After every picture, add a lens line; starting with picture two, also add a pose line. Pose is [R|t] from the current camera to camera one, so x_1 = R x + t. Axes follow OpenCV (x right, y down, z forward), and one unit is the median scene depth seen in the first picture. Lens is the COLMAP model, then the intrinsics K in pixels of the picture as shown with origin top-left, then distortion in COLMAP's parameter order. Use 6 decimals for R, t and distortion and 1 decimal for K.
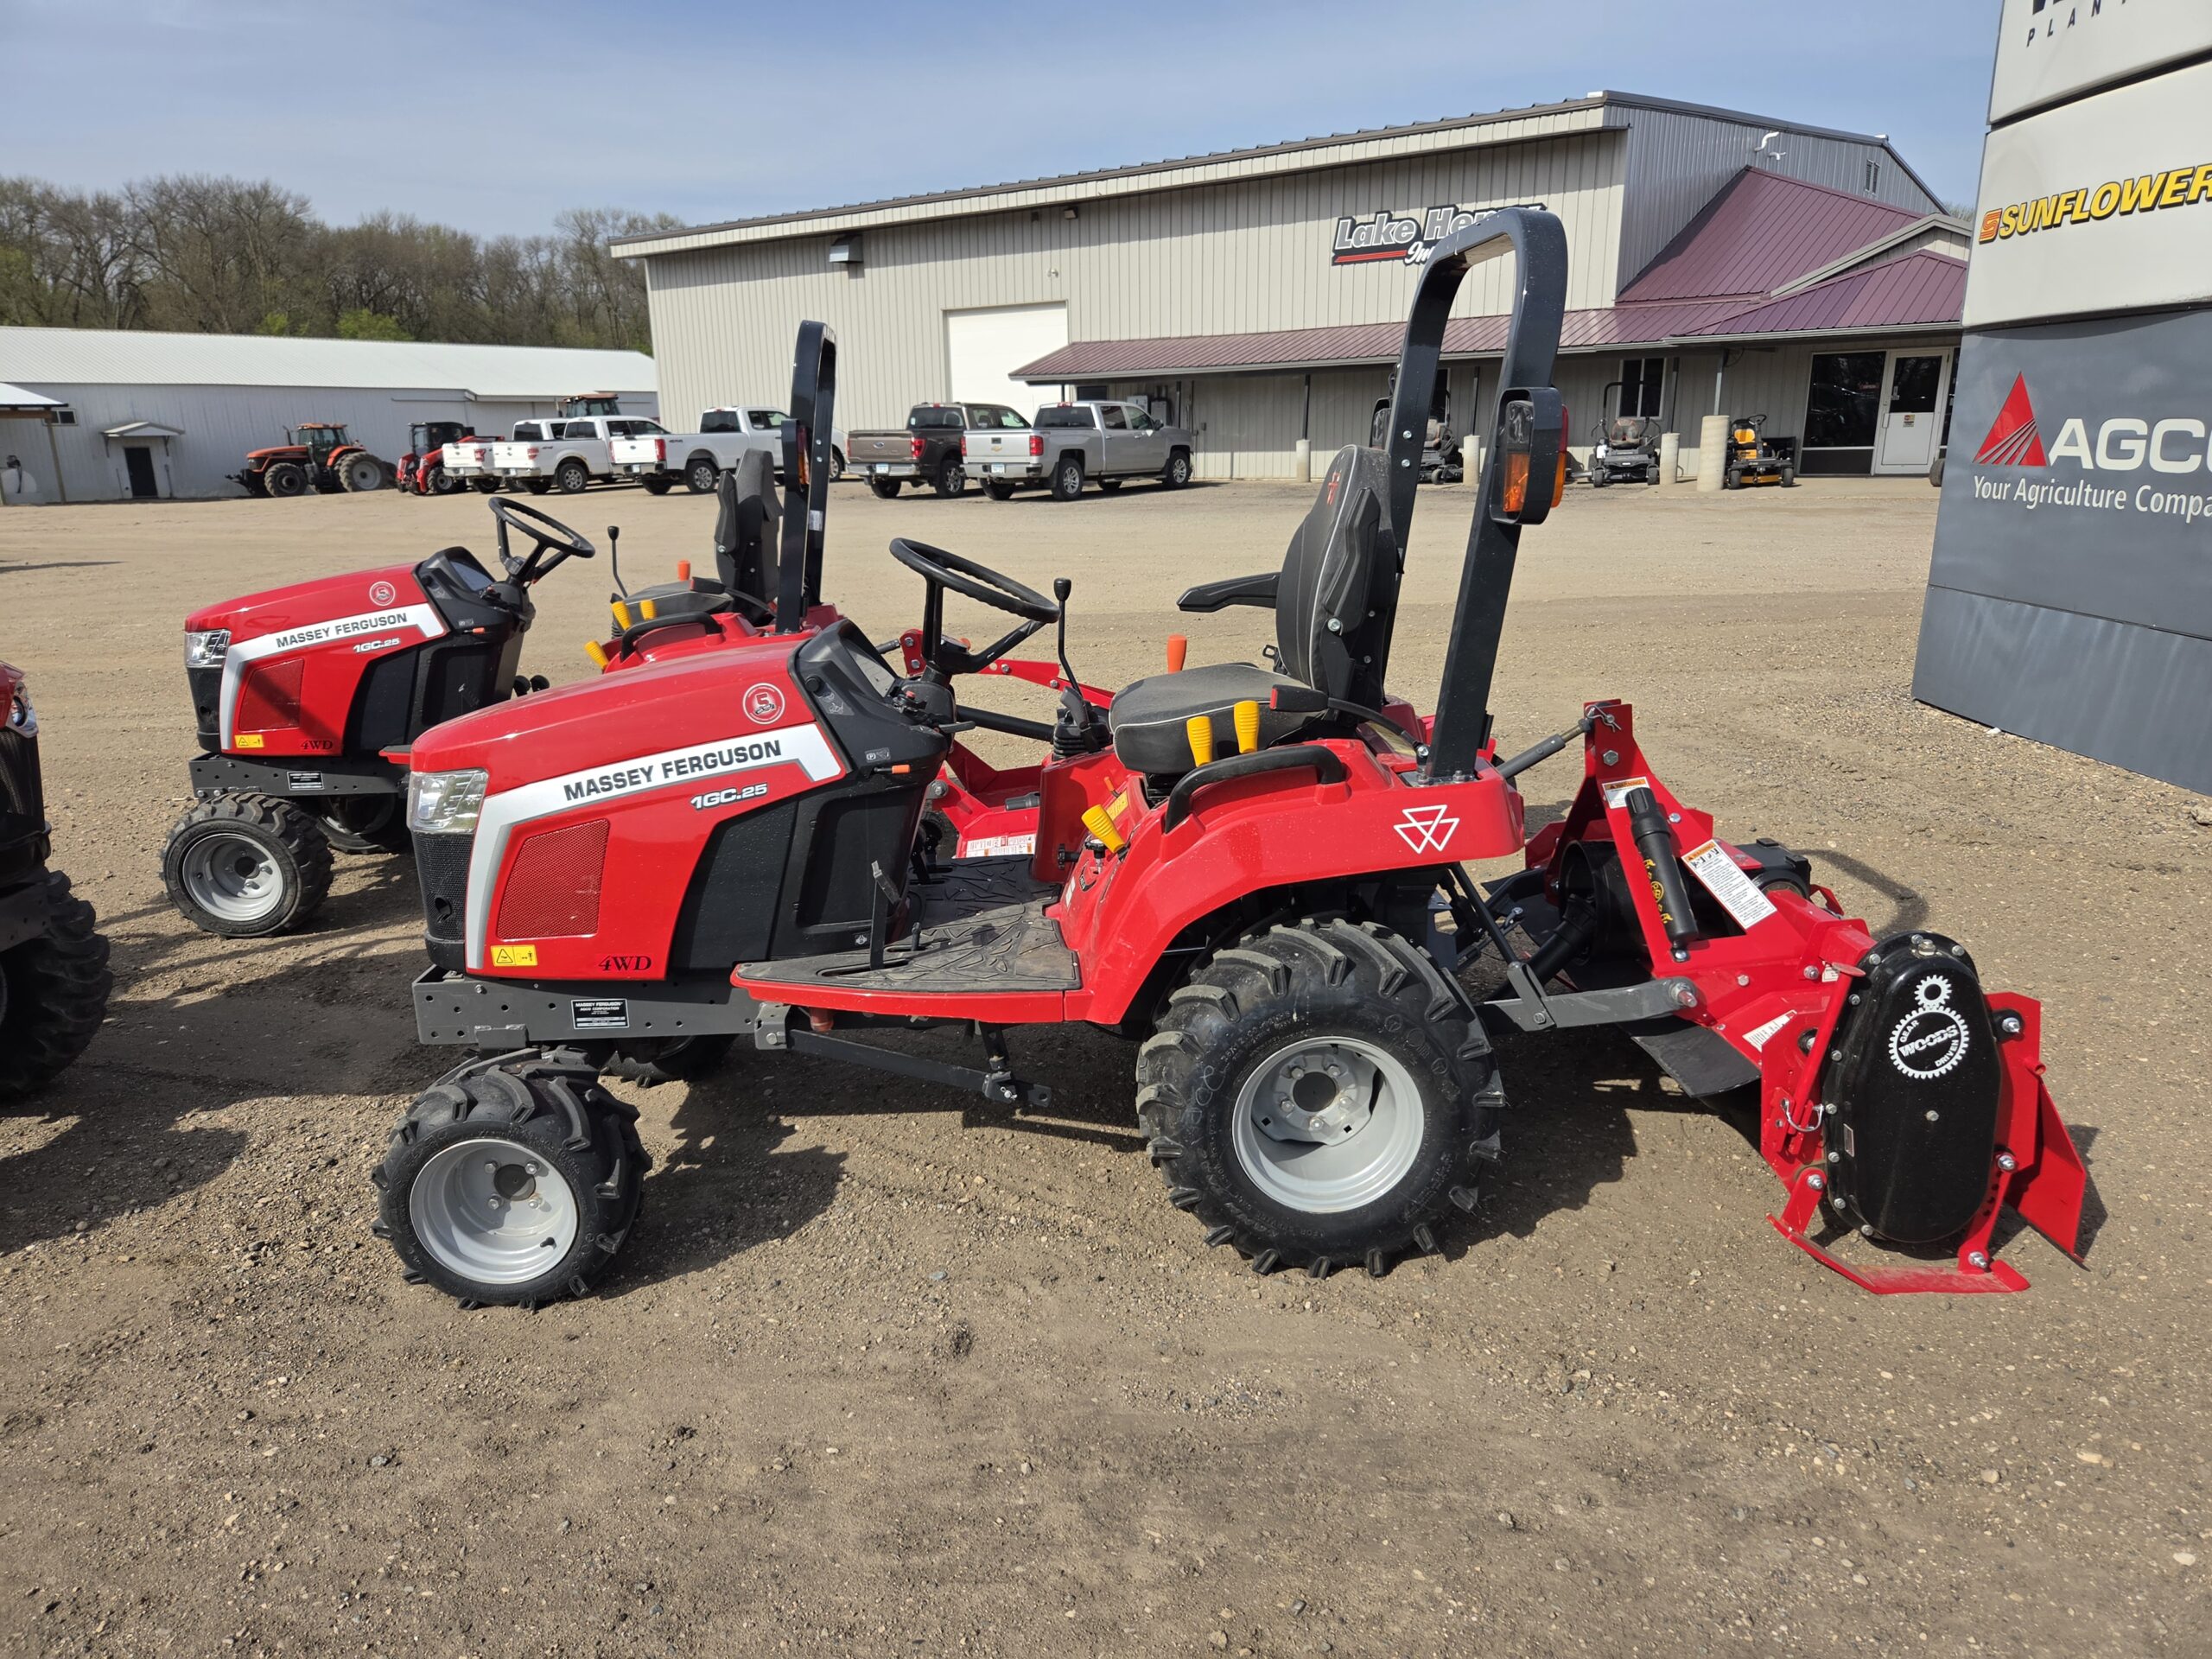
lens RADIAL K [[1461.2, 0, 1106.0], [0, 1461.2, 829.5], [0, 0, 1]] dist [0.072805, -0.059368]
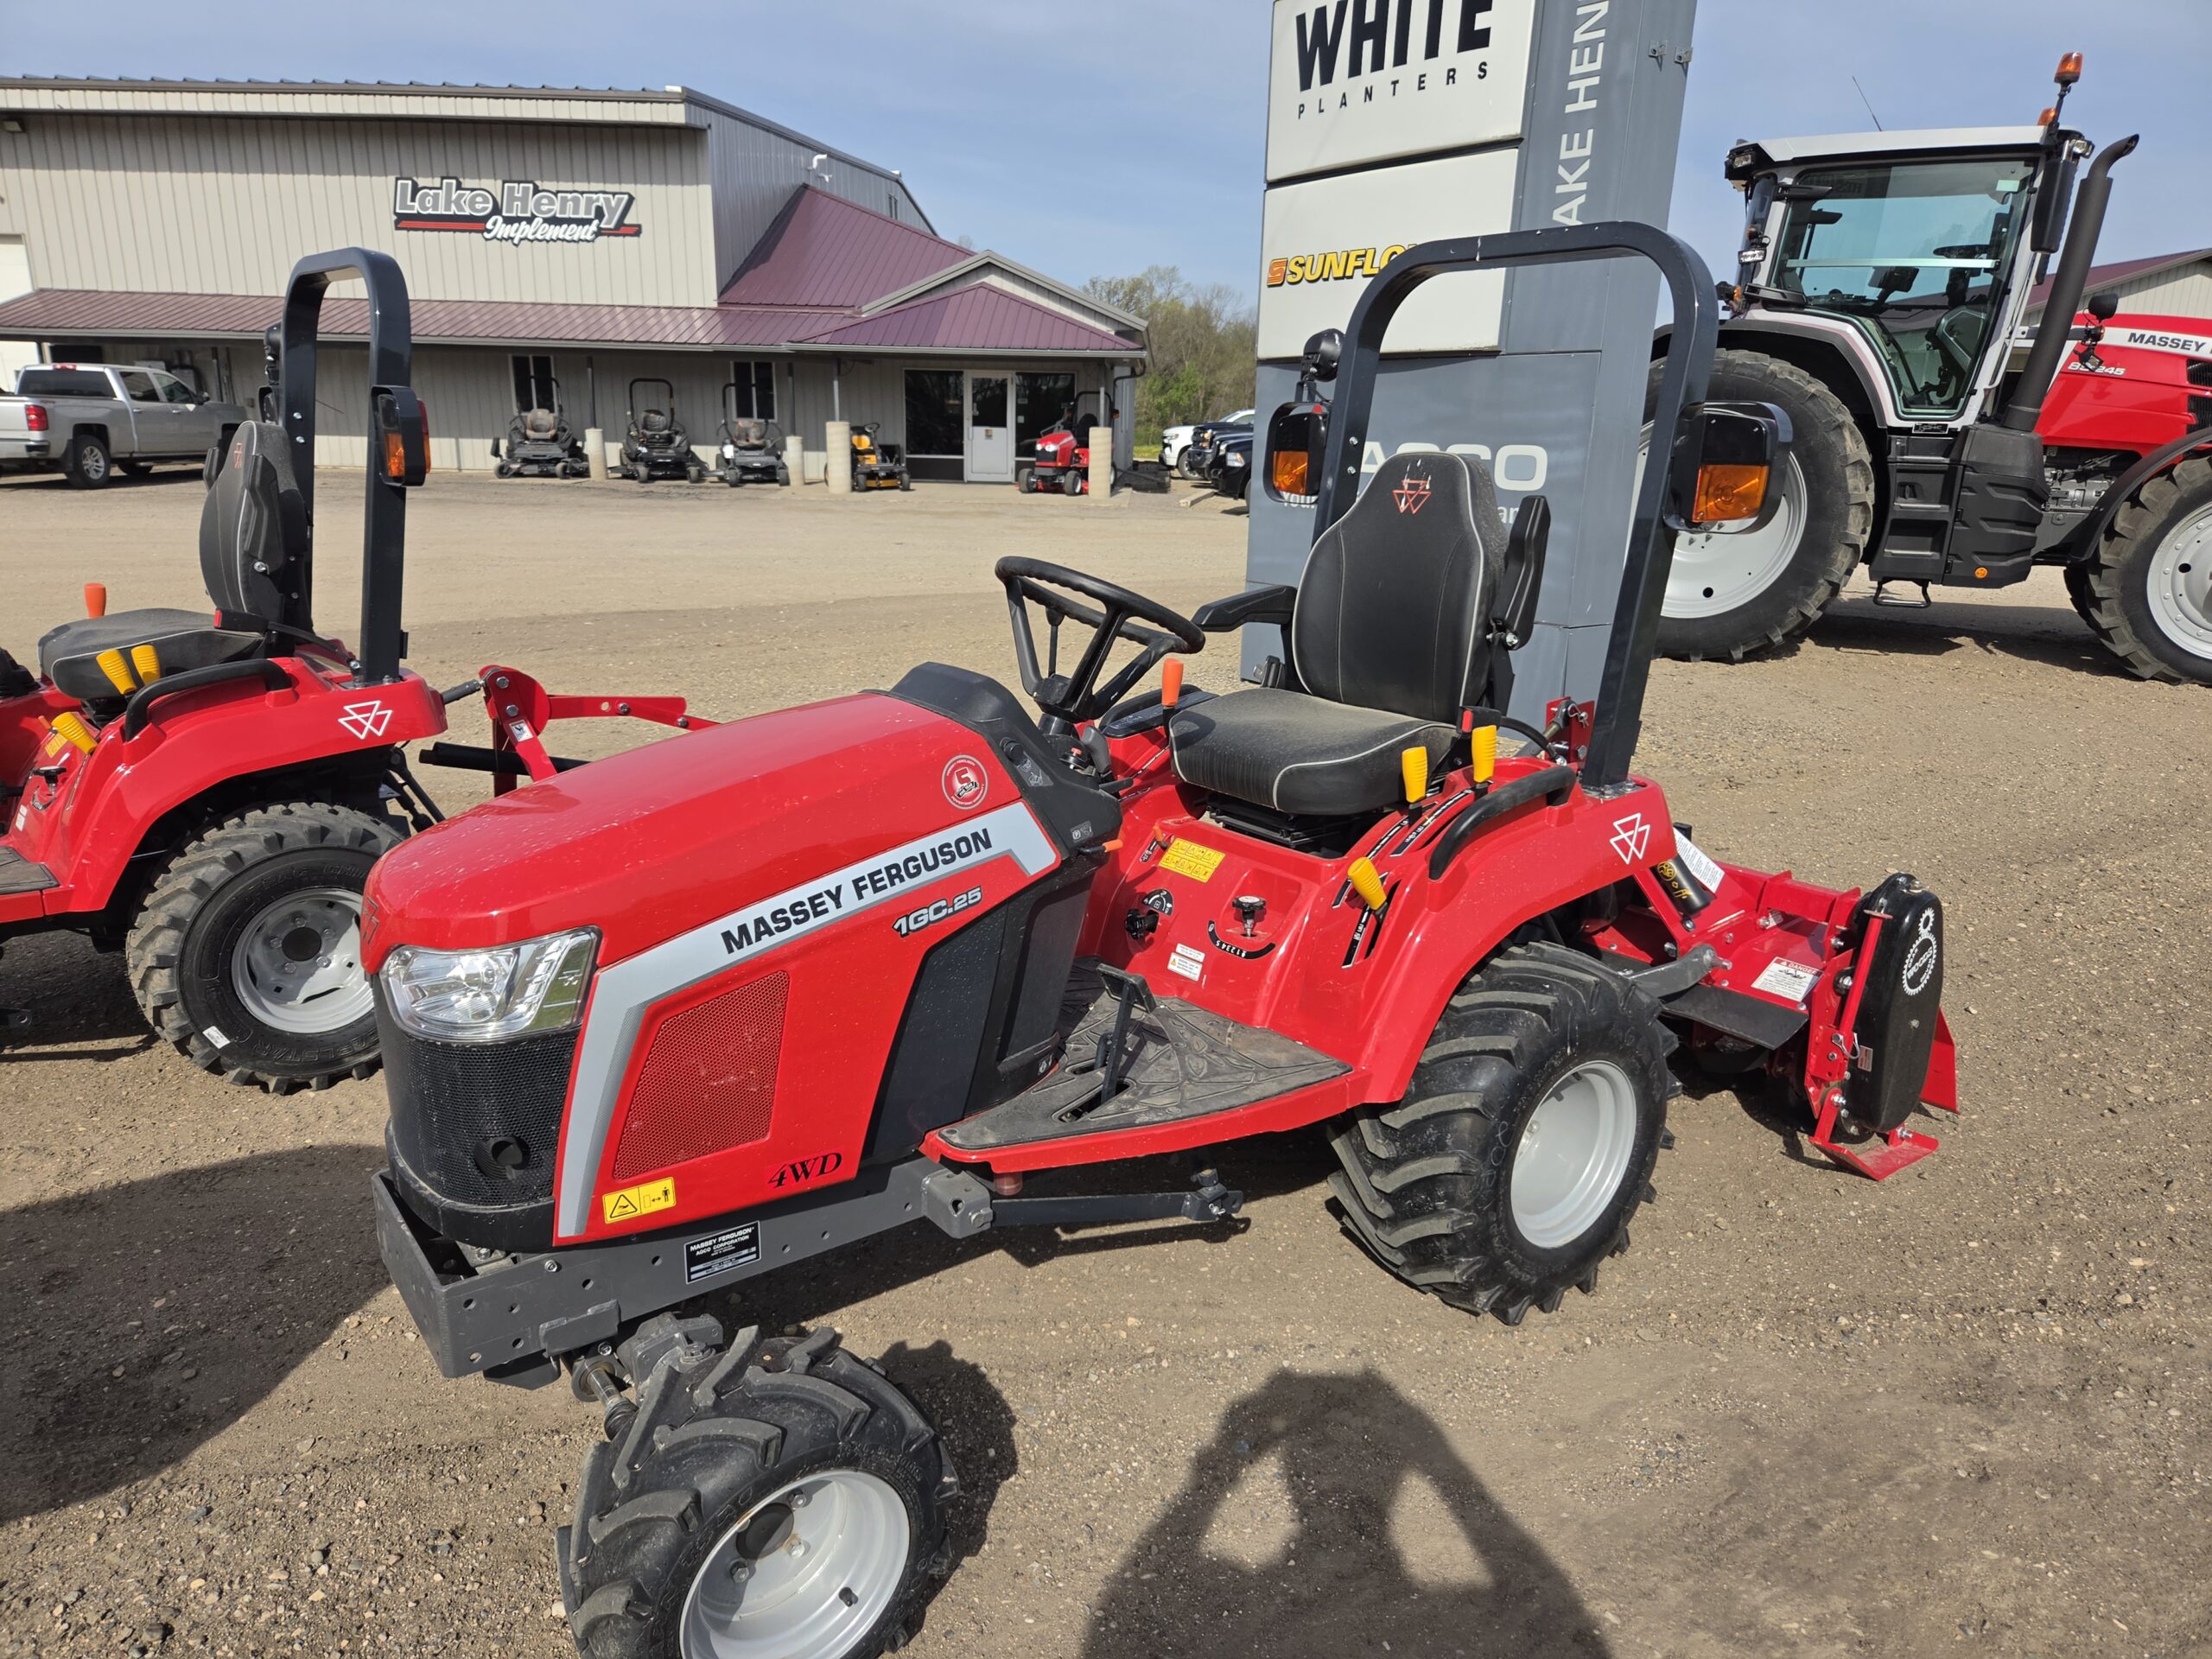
lens RADIAL K [[1457.3, 0, 1100.1], [0, 1457.3, 849.5], [0, 0, 1]] dist [0.068779, -0.050839]
pose [[0.820765, -0.126839, 0.557007, -0.053726], [0.118316, 0.991641, 0.051471, -0.007386], [-0.558880, 0.023658, 0.828911, 0.031297]]
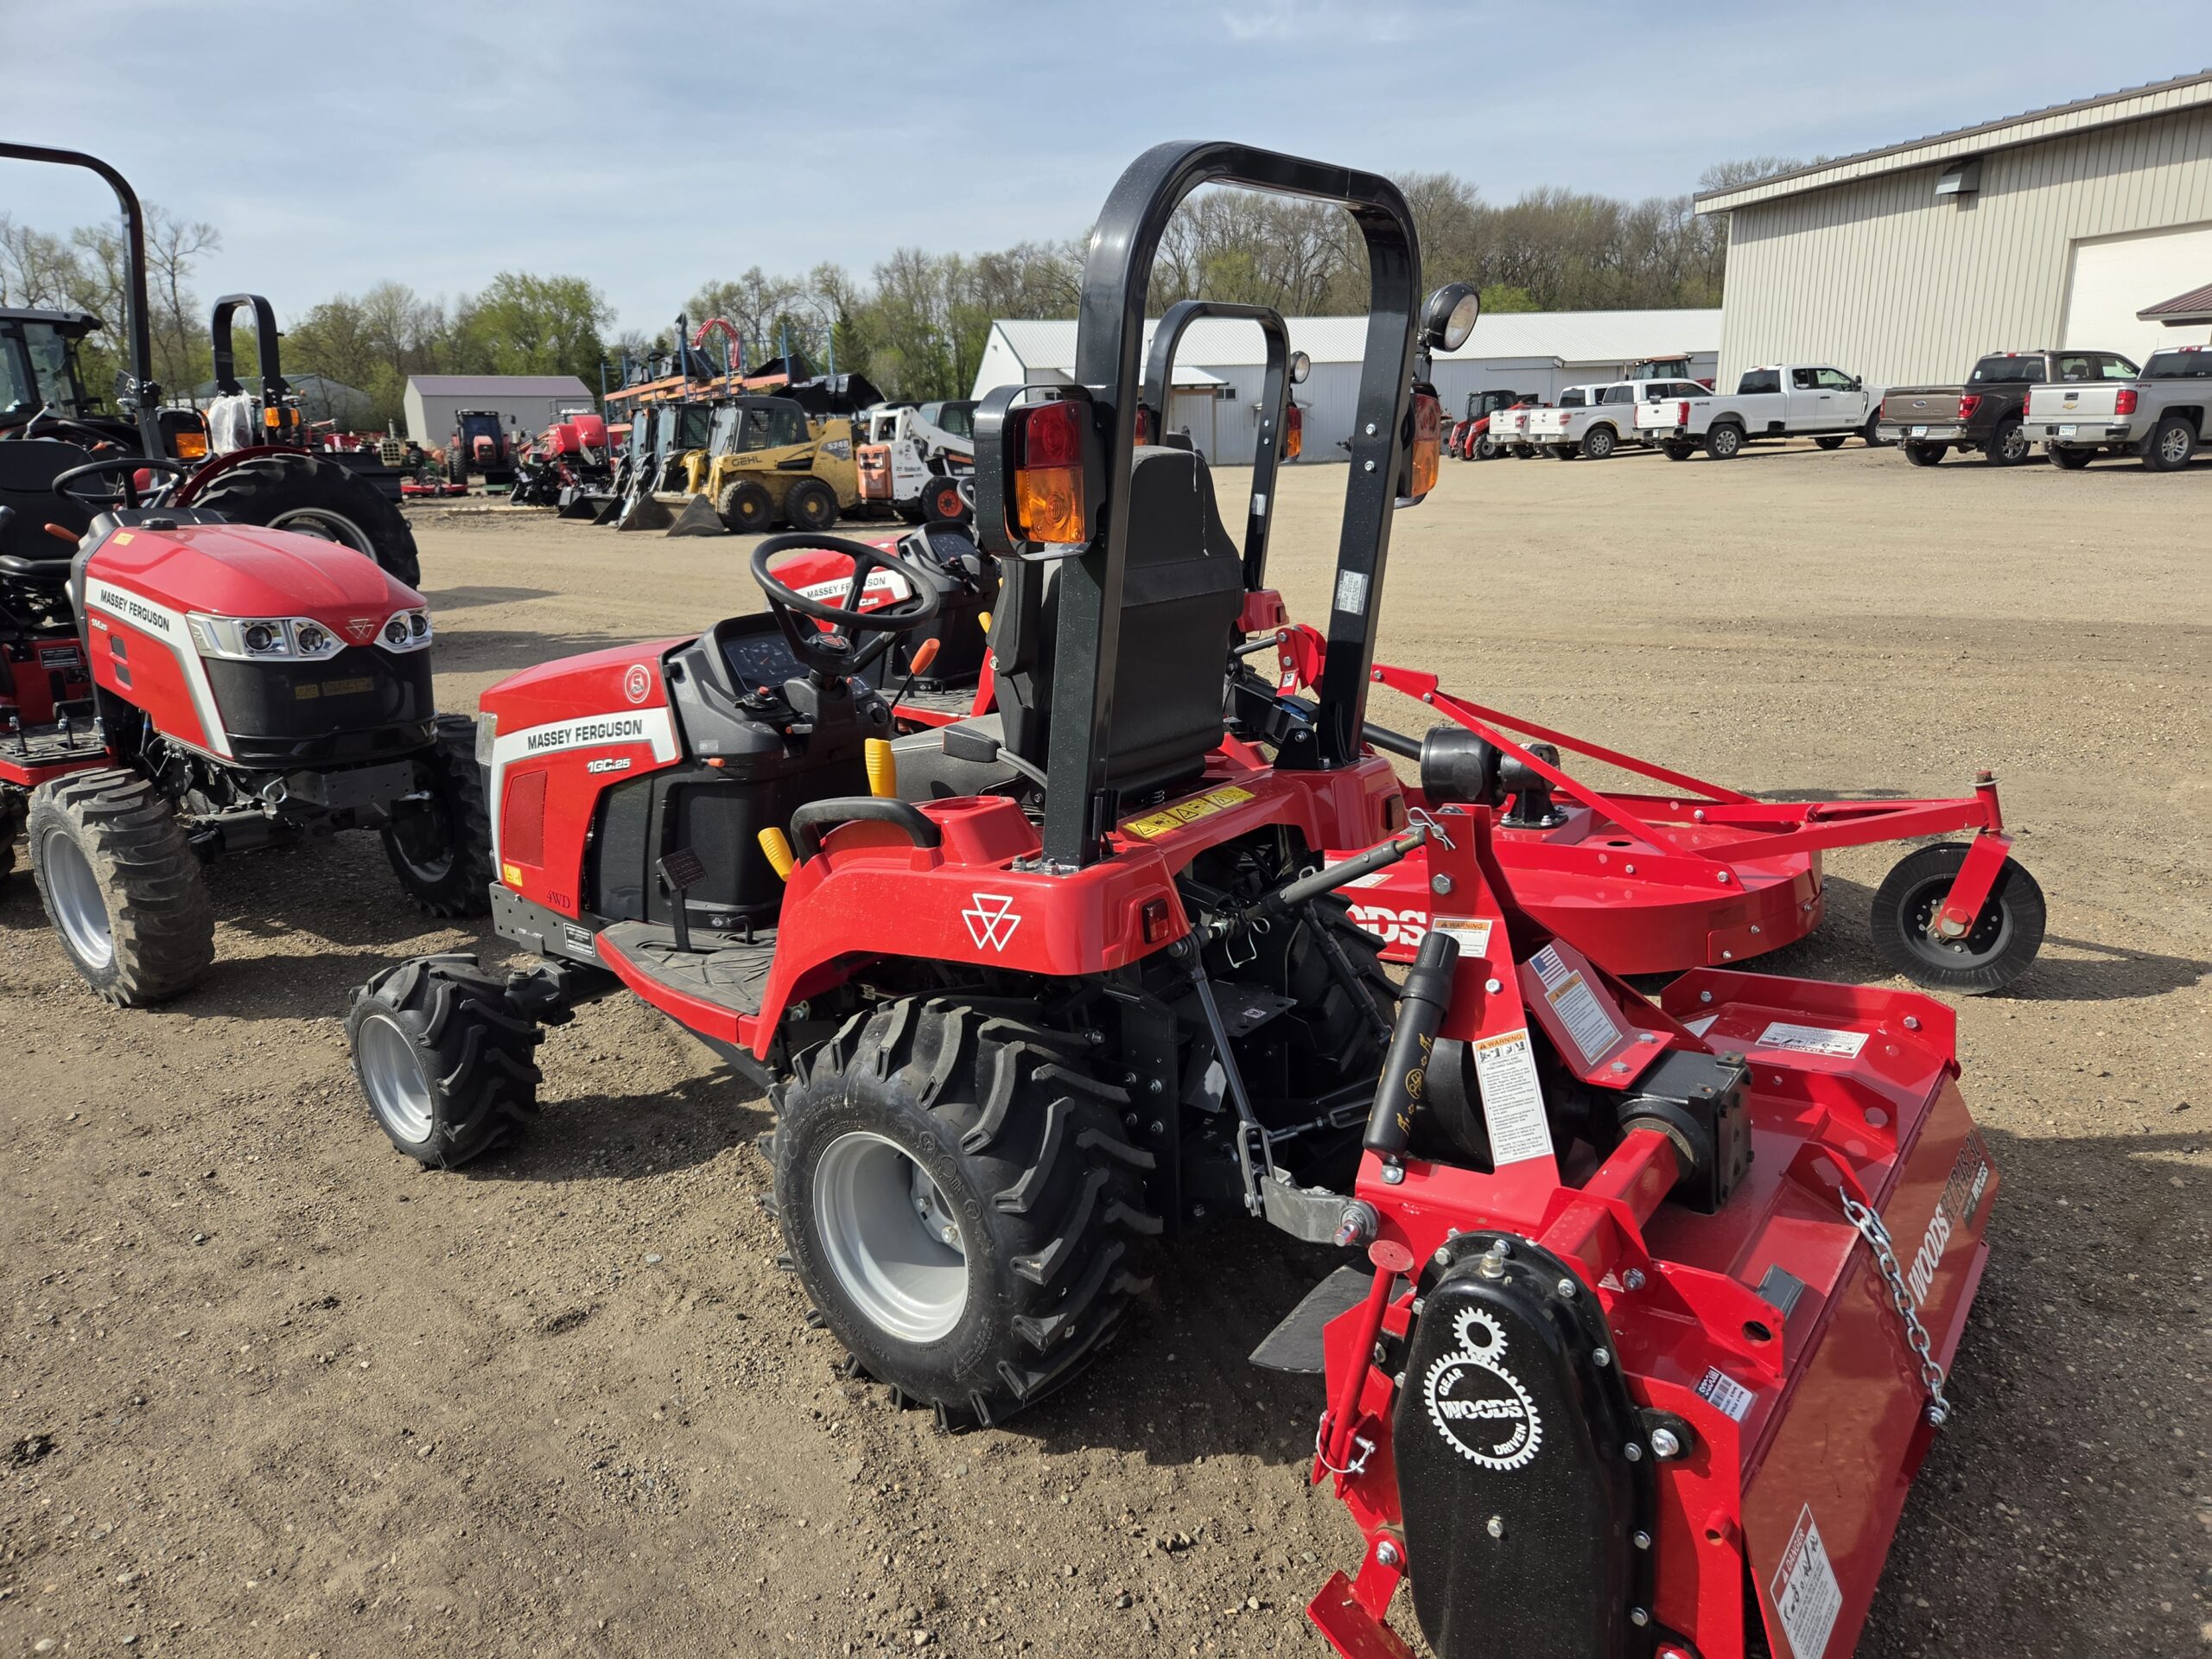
lens RADIAL K [[1478.0, 0, 1147.8], [0, 1478.0, 823.6], [0, 0, 1]] dist [0.064710, -0.056229]
pose [[0.782546, 0.161492, -0.601284, 0.065303], [-0.150938, 0.986172, 0.068426, -0.010450], [0.604020, 0.037210, 0.796100, 0.033195]]
